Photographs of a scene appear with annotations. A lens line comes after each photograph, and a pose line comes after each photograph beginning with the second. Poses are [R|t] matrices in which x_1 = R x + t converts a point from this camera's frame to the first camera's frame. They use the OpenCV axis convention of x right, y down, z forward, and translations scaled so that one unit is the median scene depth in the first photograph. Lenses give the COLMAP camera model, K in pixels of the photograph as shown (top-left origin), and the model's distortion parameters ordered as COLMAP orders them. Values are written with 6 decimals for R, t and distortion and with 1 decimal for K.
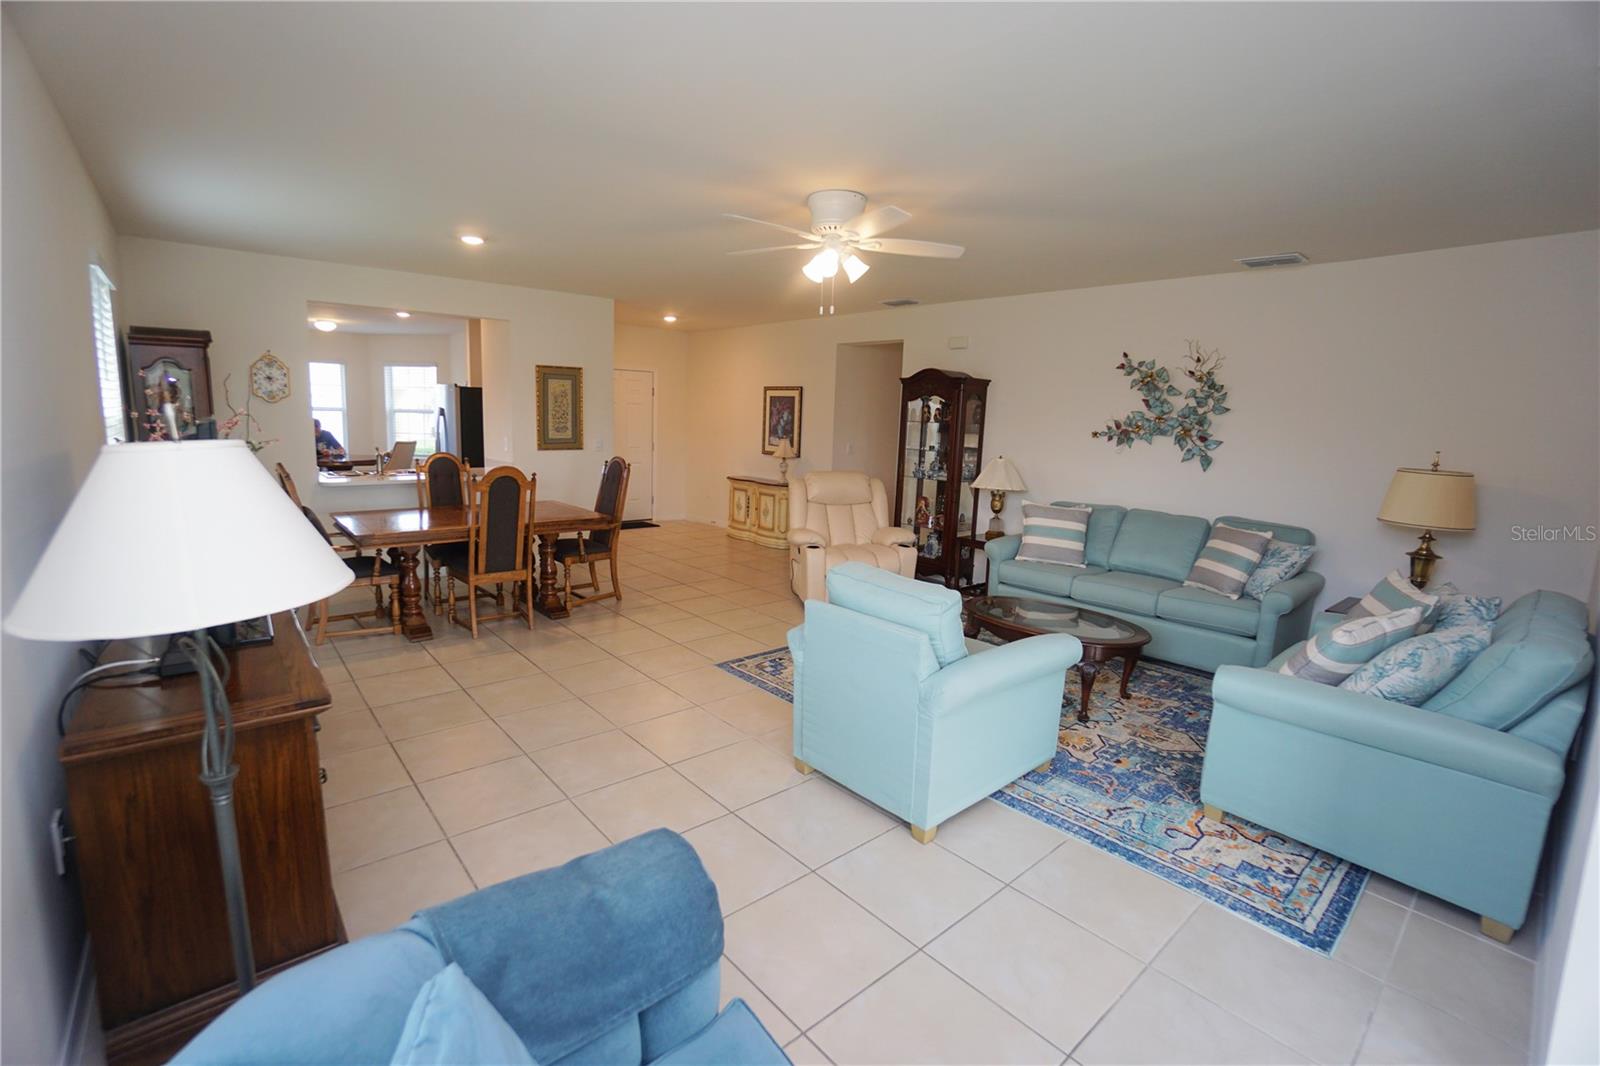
lens RADIAL K [[701.4, 0, 796.3], [0, 701.4, 543.5], [0, 0, 1]] dist [-0.038282, -0.000347]
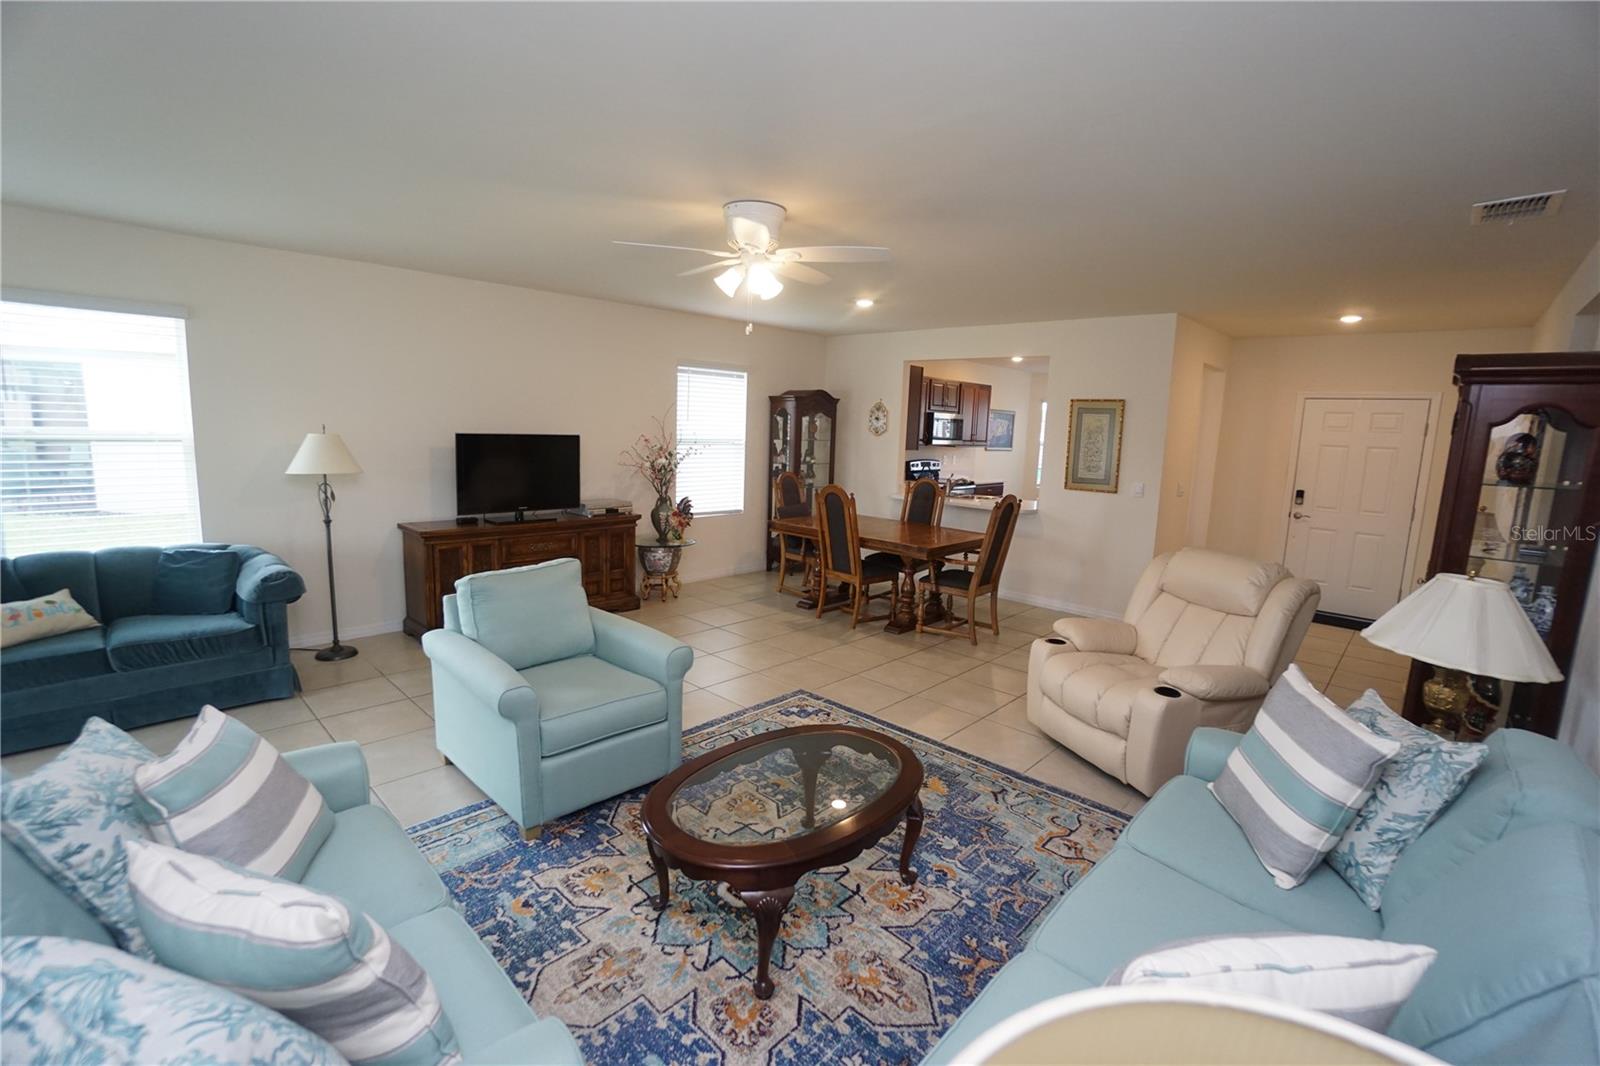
lens RADIAL K [[701.4, 0, 757.5], [0, 701.4, 536.5], [0, 0, 1]] dist [-0.038282, -0.000347]
pose [[0.063763, 0.131324, -0.989287, 0.721366], [-0.210305, 0.970811, 0.115317, -0.121518], [0.975554, 0.200699, 0.089520, 0.690170]]
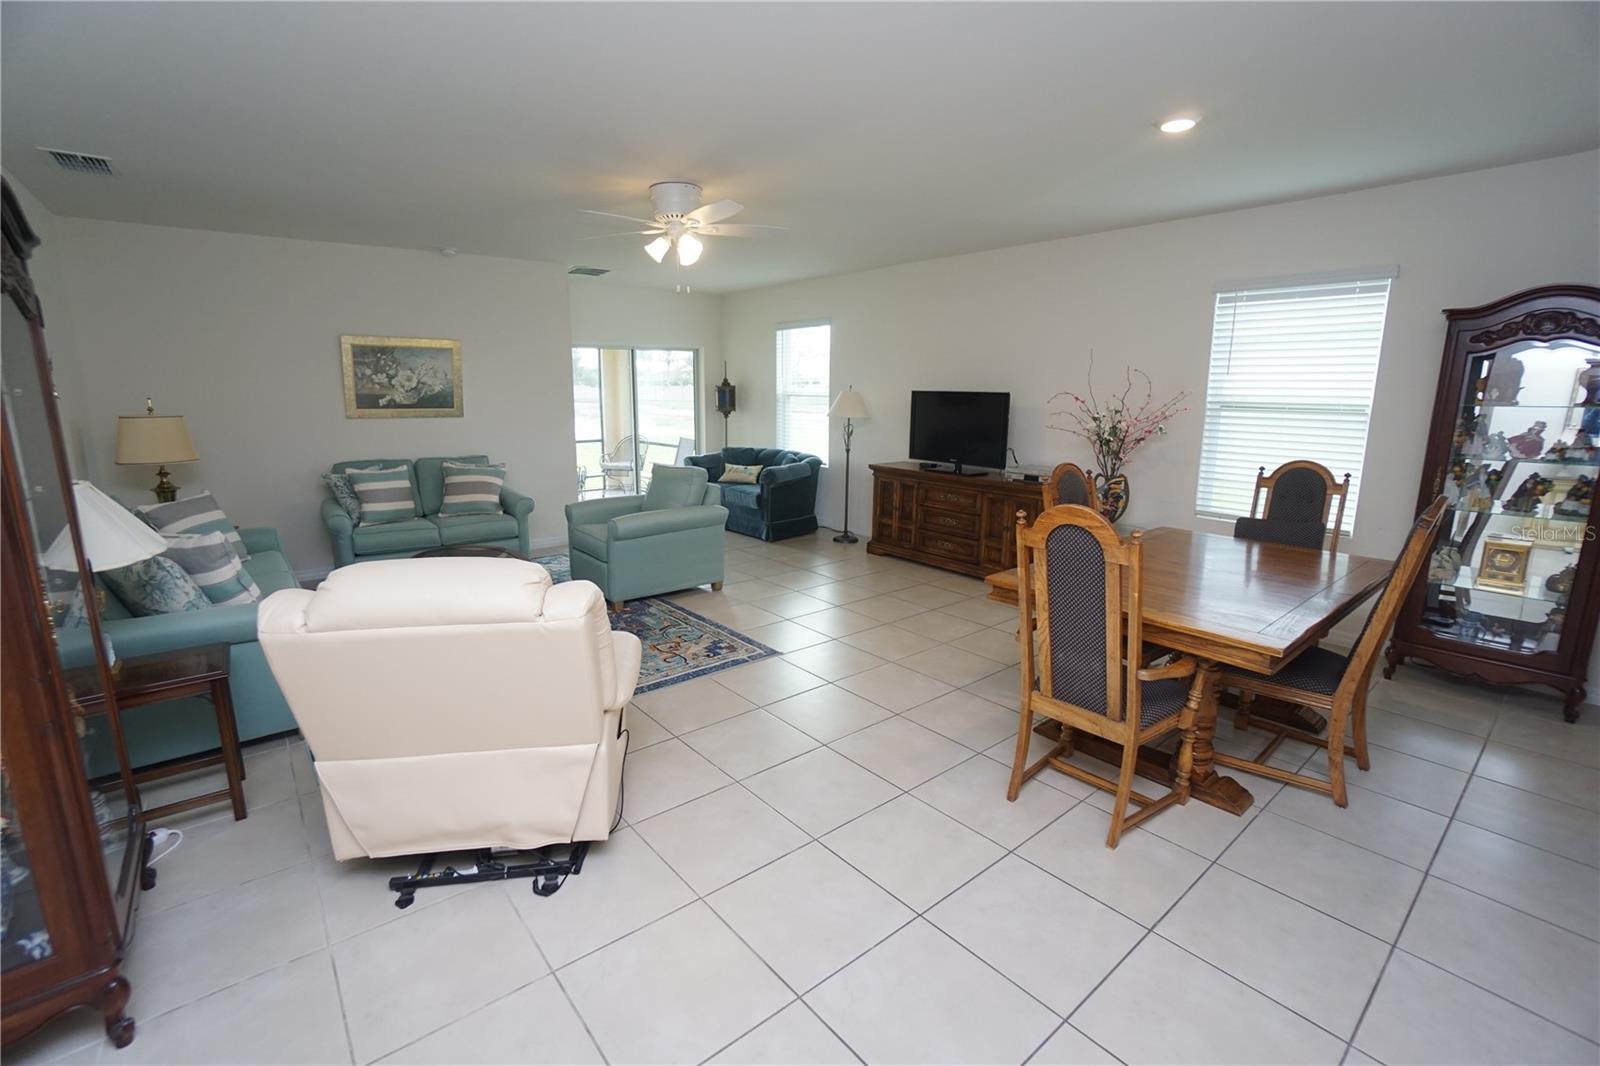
lens RADIAL K [[701.4, 0, 790.2], [0, 701.4, 522.3], [0, 0, 1]] dist [-0.038282, -0.000347]
pose [[-0.999247, -0.035186, 0.016321, -0.120726], [-0.026671, 0.928830, 0.369546, -0.292123], [-0.028163, 0.368832, -0.929069, 1.554993]]
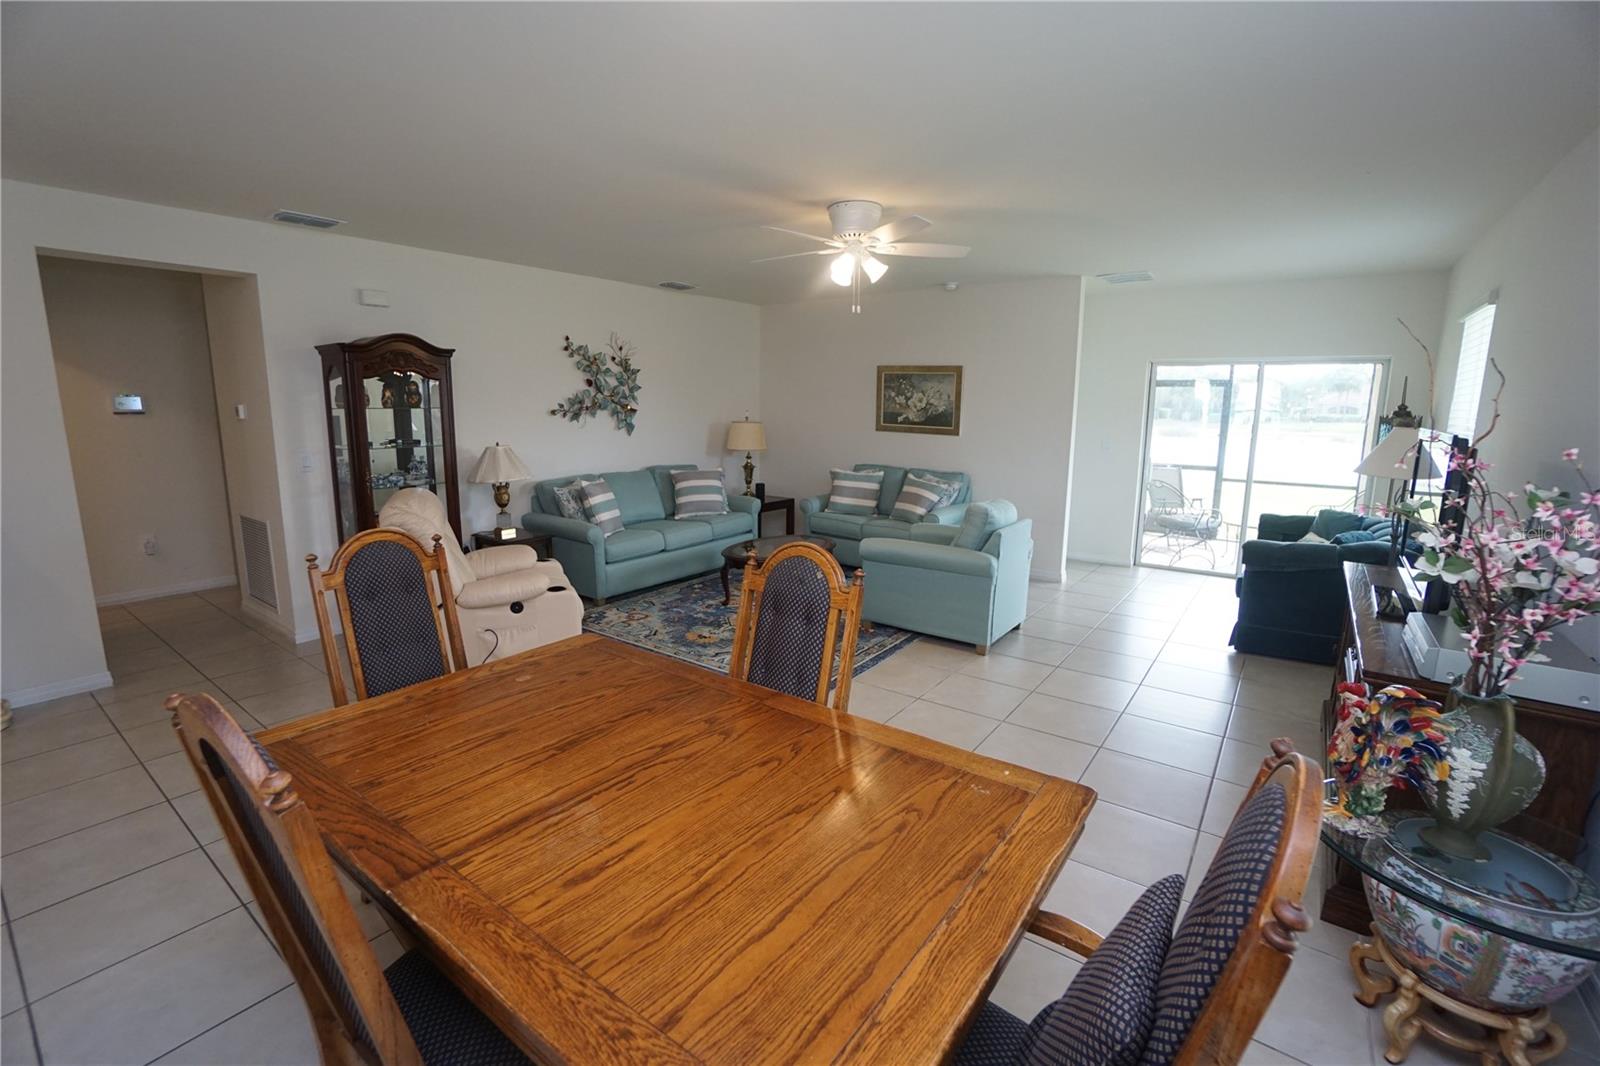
lens RADIAL K [[701.4, 0, 788.8], [0, 701.4, 532.8], [0, 0, 1]] dist [-0.038282, -0.000347]
pose [[-0.223674, -0.202447, 0.953407, -0.739501], [0.160934, 0.957092, 0.240986, -0.194436], [-0.961286, 0.207338, -0.181496, 0.966445]]
